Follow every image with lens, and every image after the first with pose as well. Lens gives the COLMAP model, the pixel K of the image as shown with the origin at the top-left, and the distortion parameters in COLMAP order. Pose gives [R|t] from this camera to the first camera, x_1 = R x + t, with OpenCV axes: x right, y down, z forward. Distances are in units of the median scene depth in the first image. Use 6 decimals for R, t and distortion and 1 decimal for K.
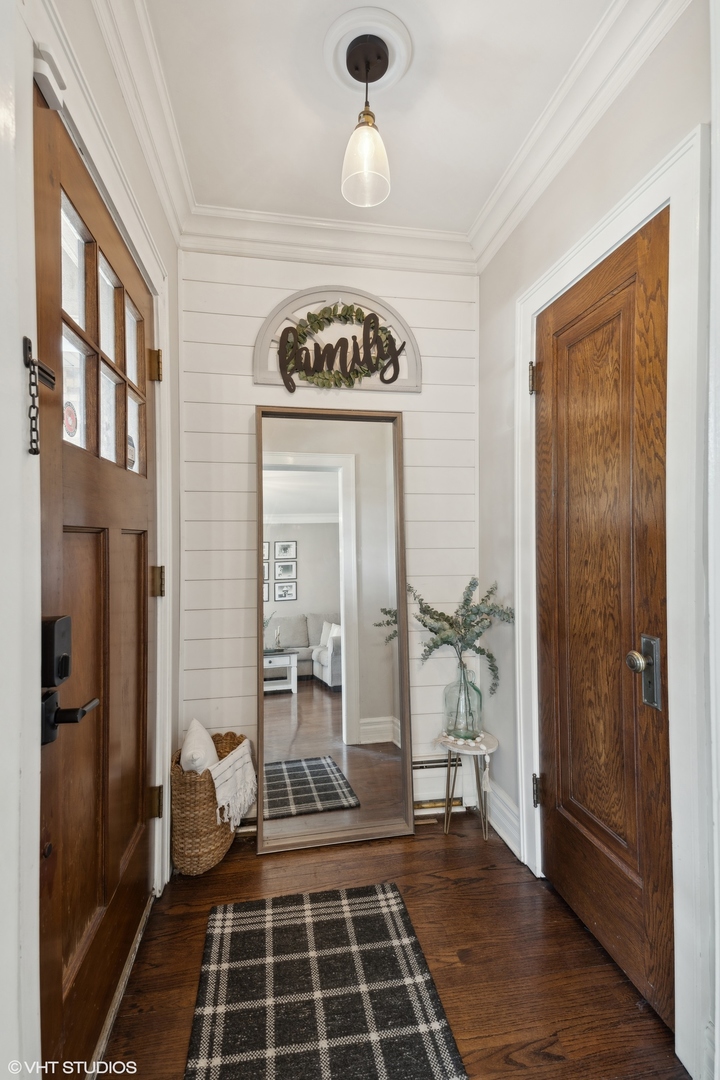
lens RADIAL K [[497.1, 0, 352.3], [0, 497.1, 538.4], [0, 0, 1]] dist [-0.001820, 0.001027]
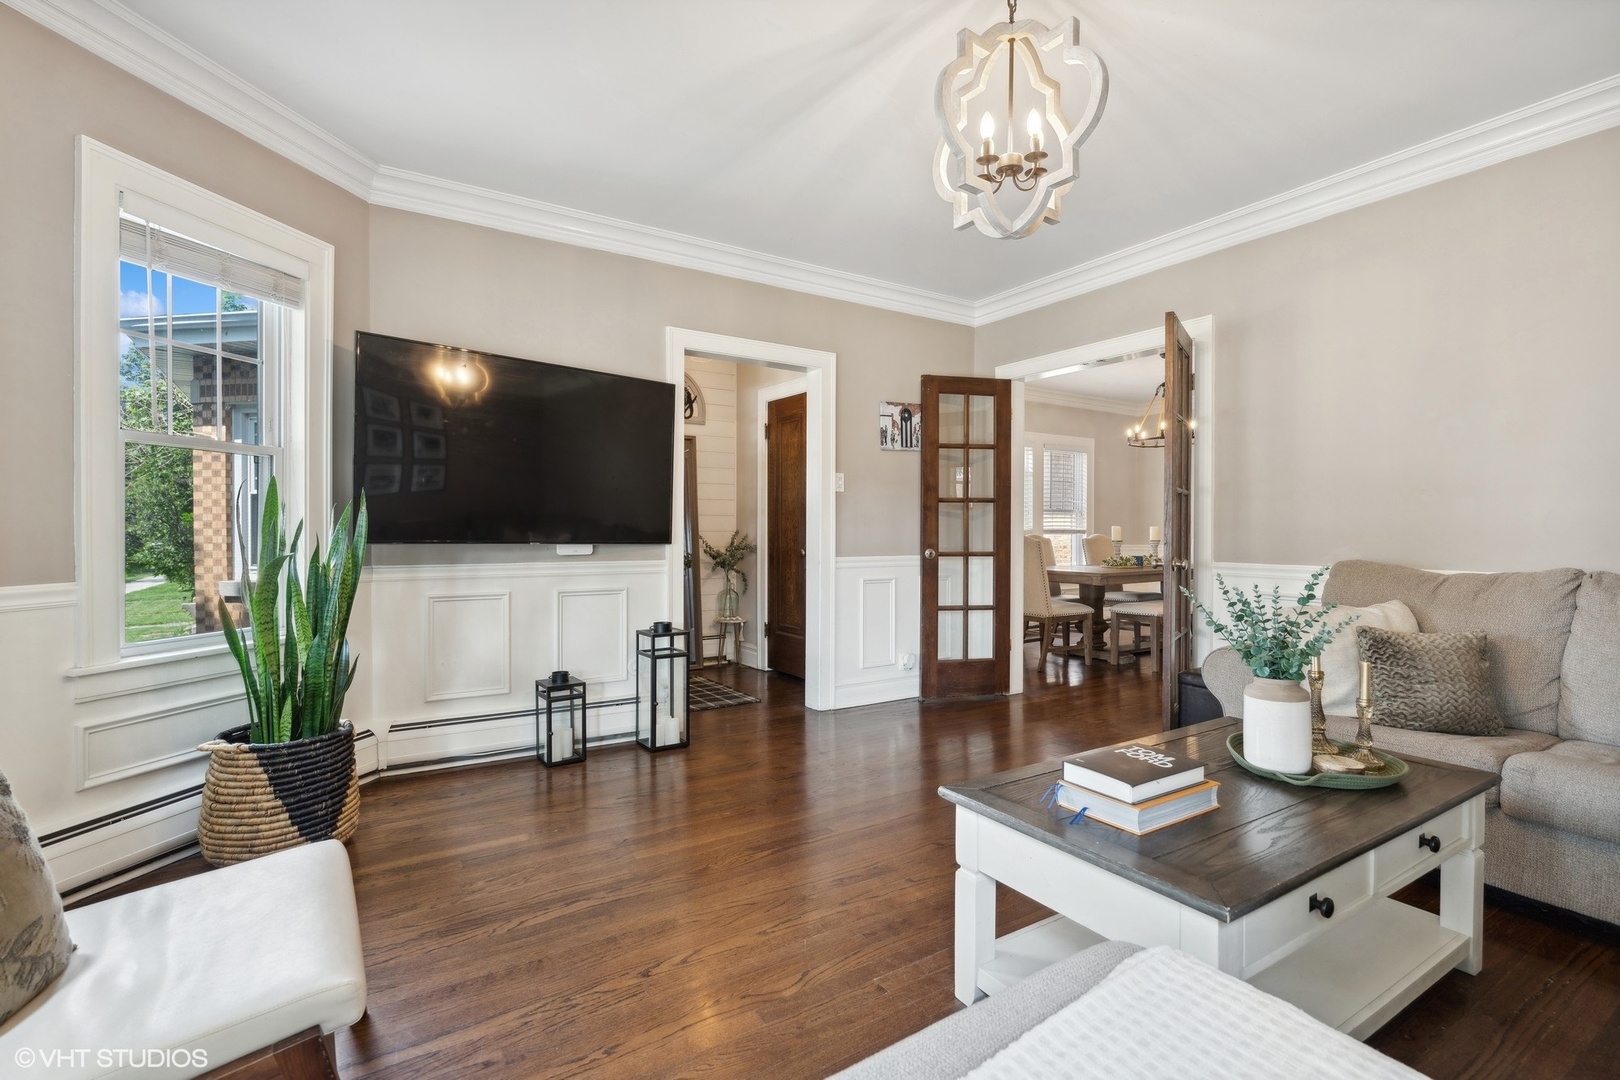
lens RADIAL K [[745.7, 0, 803.2], [0, 745.7, 531.5], [0, 0, 1]] dist [-0.001820, 0.001027]
pose [[0.915359, 0.000939, 0.402637, -0.632829], [-0.008760, 0.999807, 0.017584, 0.029191], [-0.402543, -0.019623, 0.915191, -1.621688]]
